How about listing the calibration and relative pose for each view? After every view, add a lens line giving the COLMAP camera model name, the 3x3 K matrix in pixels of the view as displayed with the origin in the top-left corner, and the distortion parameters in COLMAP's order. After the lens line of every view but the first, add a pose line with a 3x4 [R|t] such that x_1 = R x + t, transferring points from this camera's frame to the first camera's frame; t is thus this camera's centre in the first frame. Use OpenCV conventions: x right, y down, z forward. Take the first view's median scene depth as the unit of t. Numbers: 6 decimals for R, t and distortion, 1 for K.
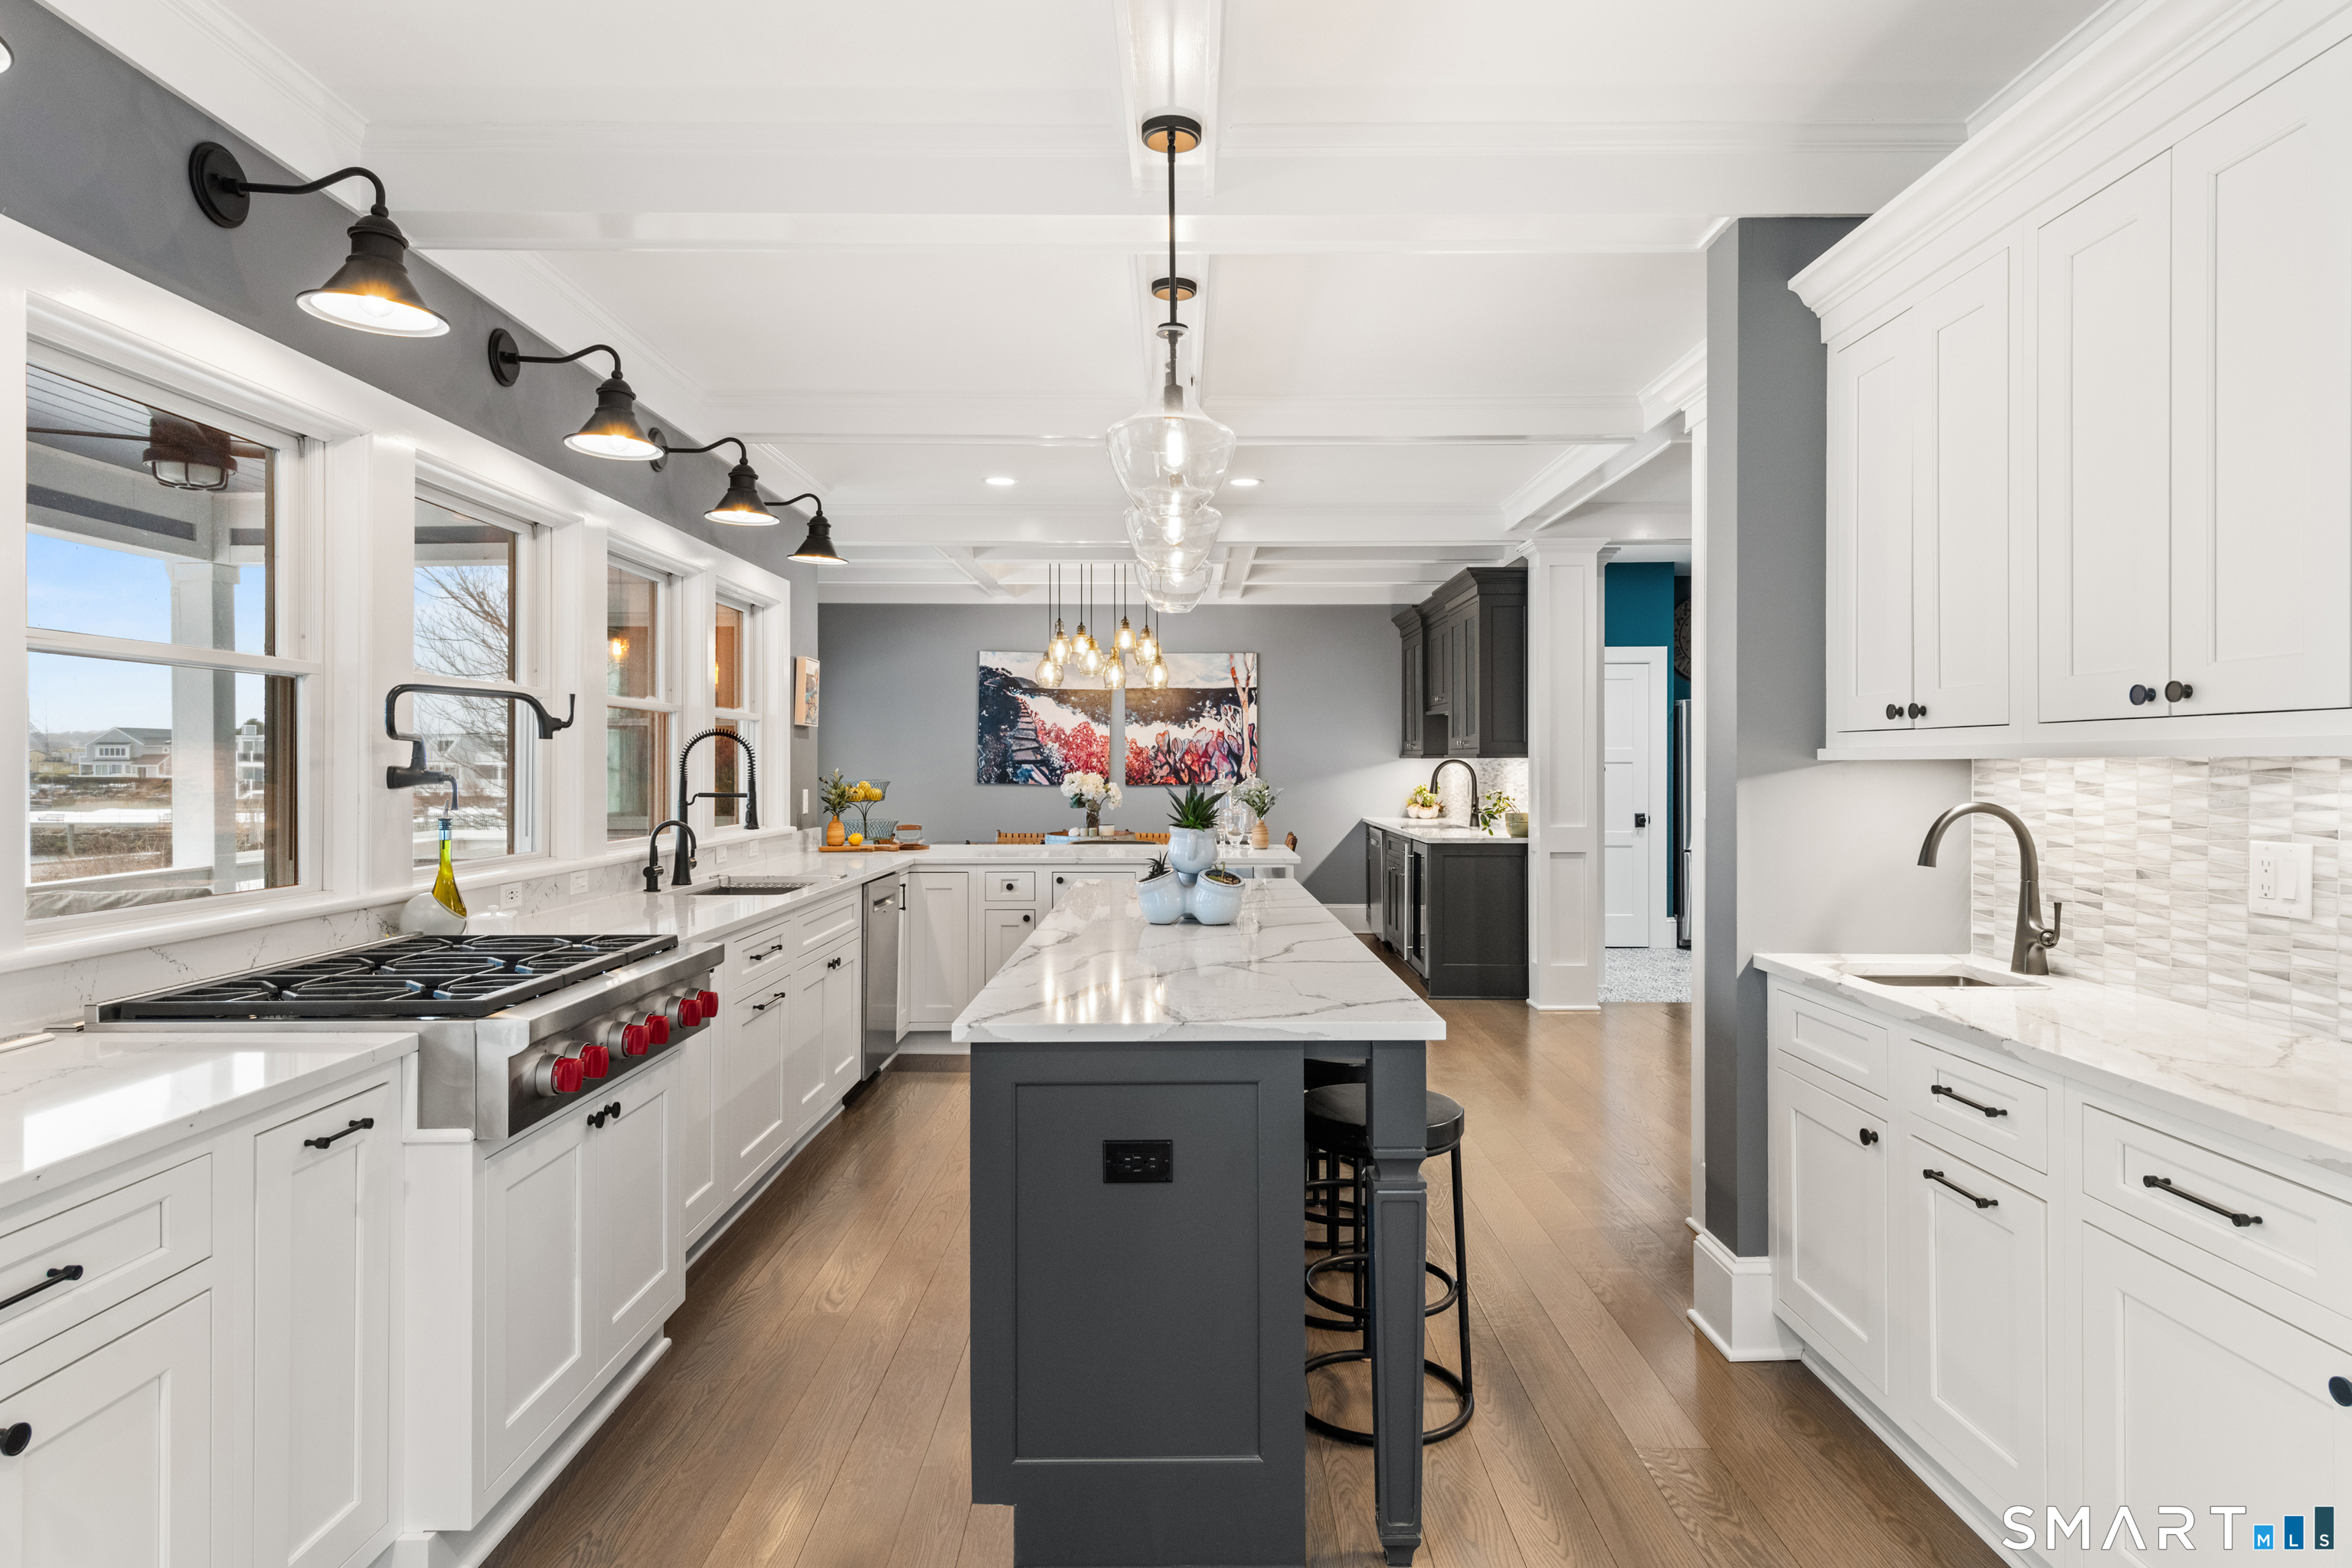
lens RADIAL K [[1334.4, 0, 1176.8], [0, 1334.4, 773.9], [0, 0, 1]] dist [0.002508, -0.001665]
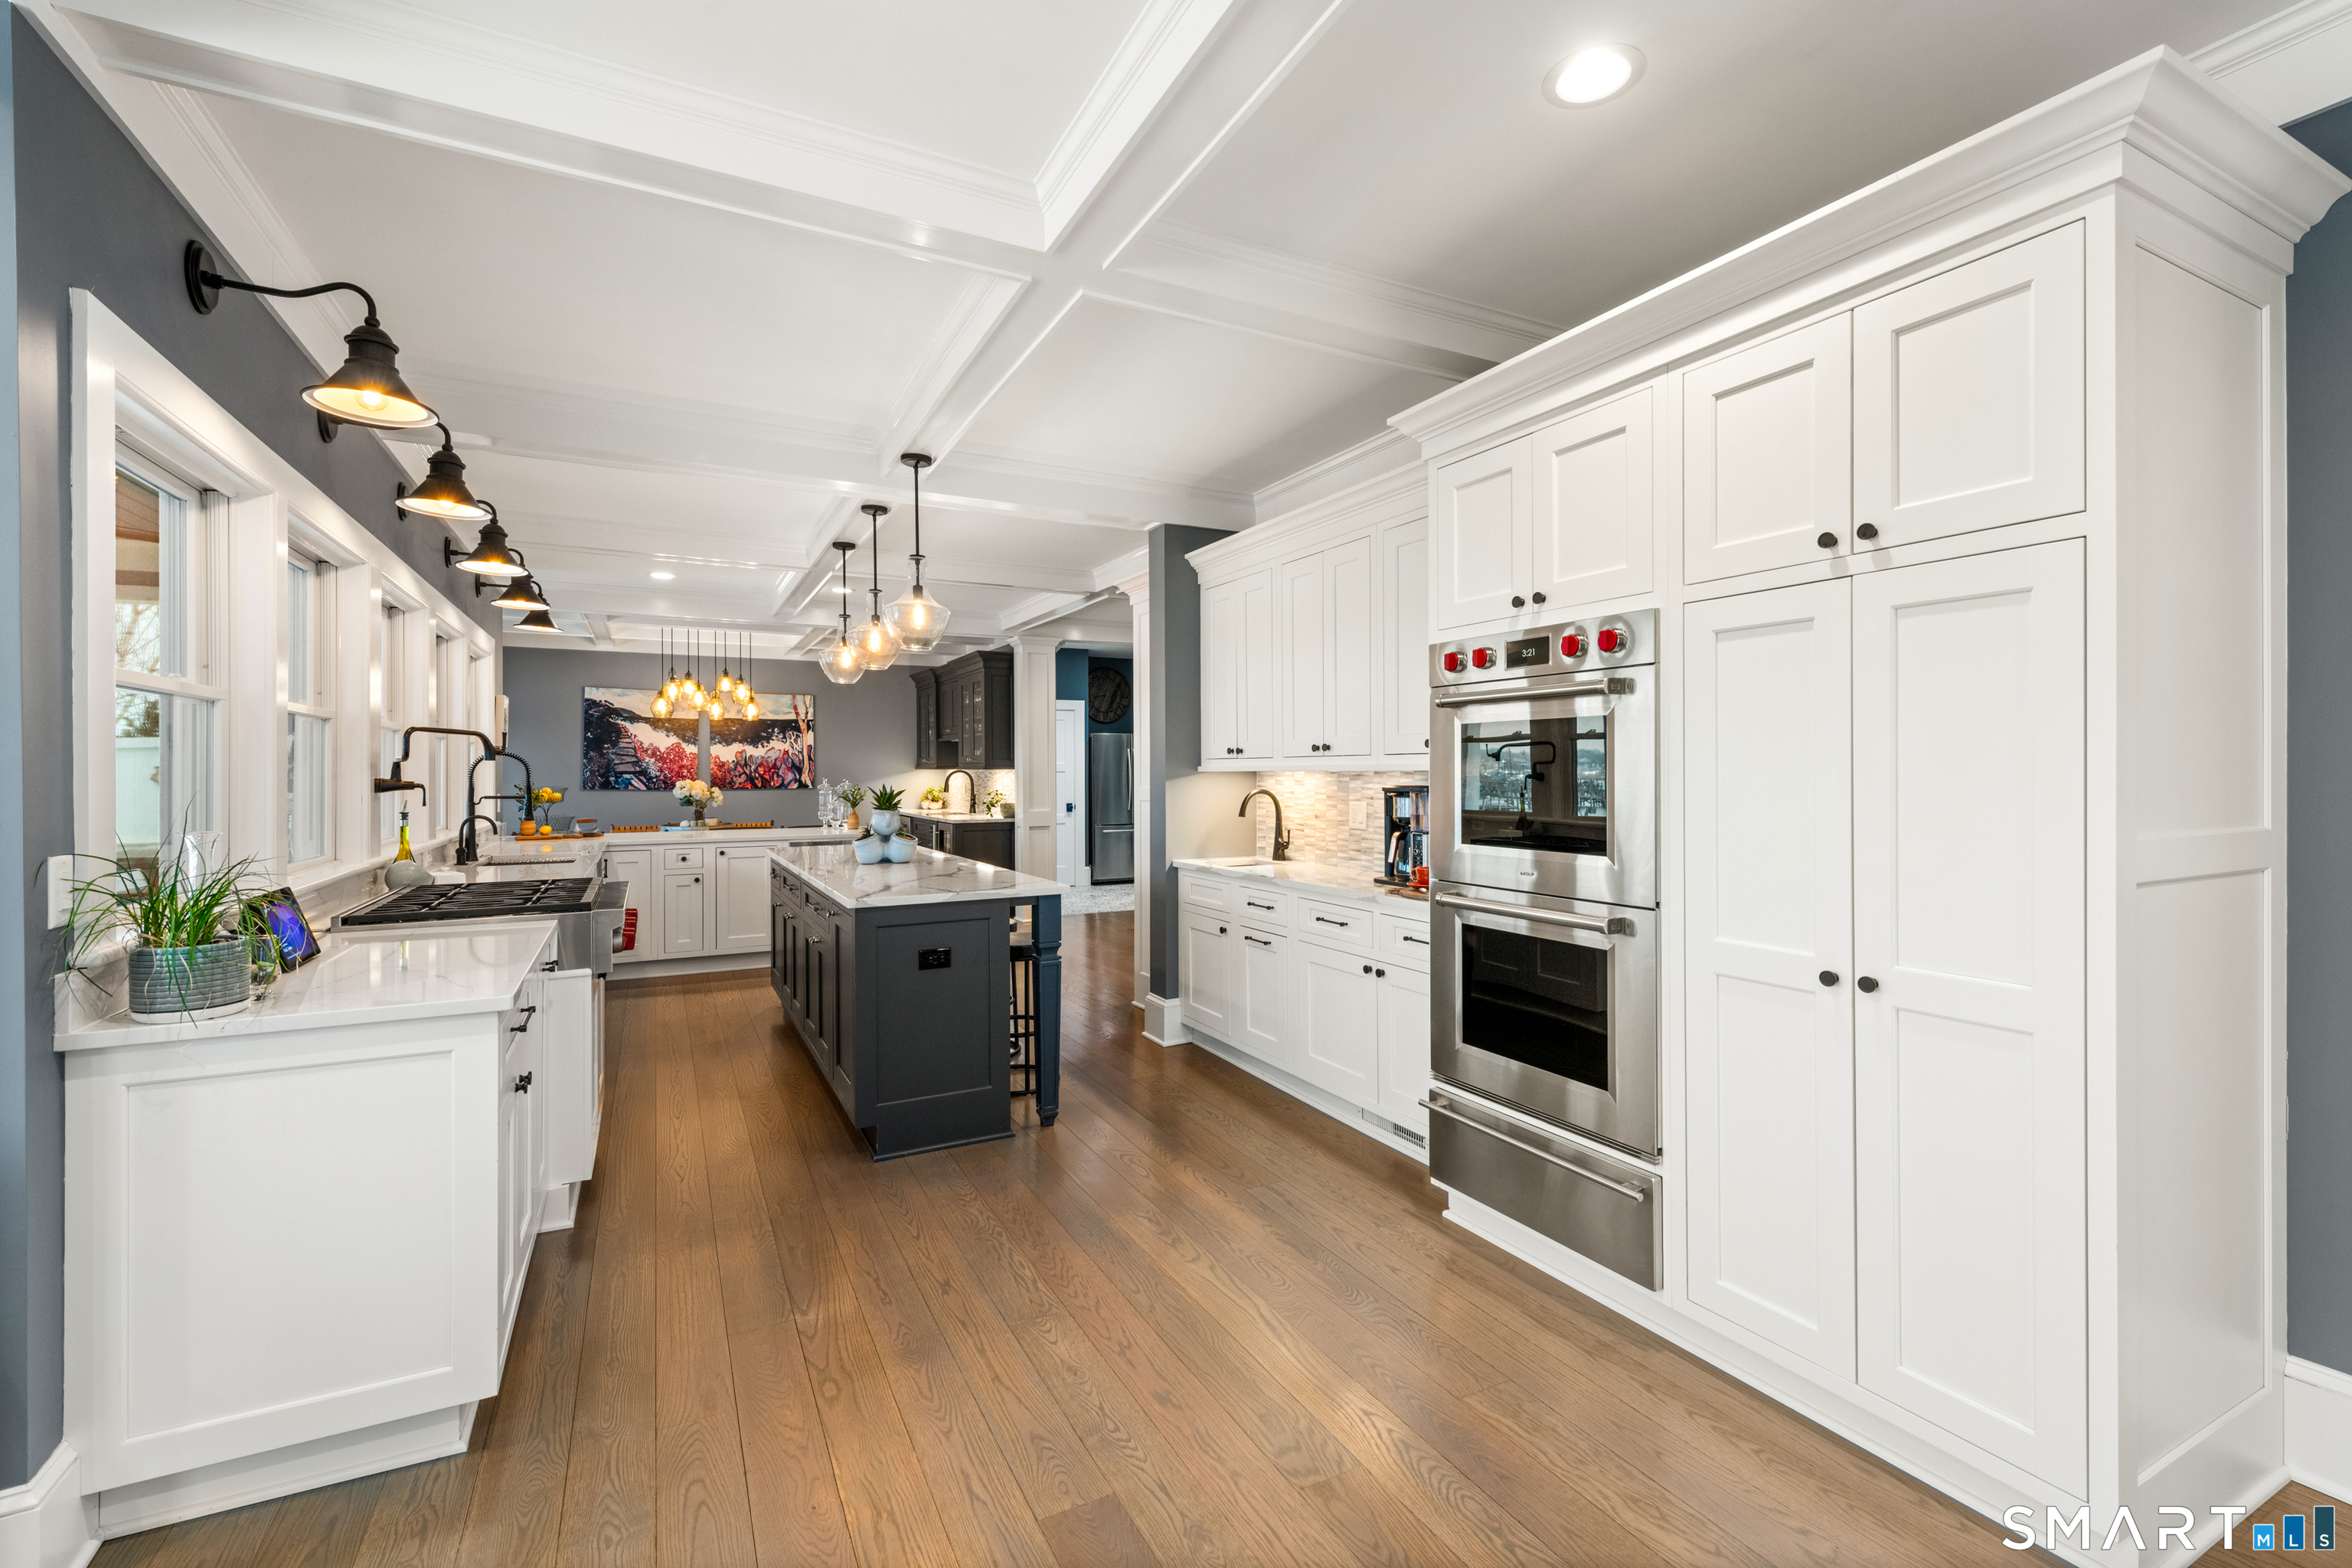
lens RADIAL K [[1017.5, 0, 1176.0], [0, 1017.5, 784.0], [0, 0, 1]] dist [0.000138, -0.000008]
pose [[0.888458, -0.009067, 0.458869, -0.130789], [0.006994, 0.999956, 0.006217, -0.000191], [-0.458905, -0.002314, 0.888482, -0.193694]]
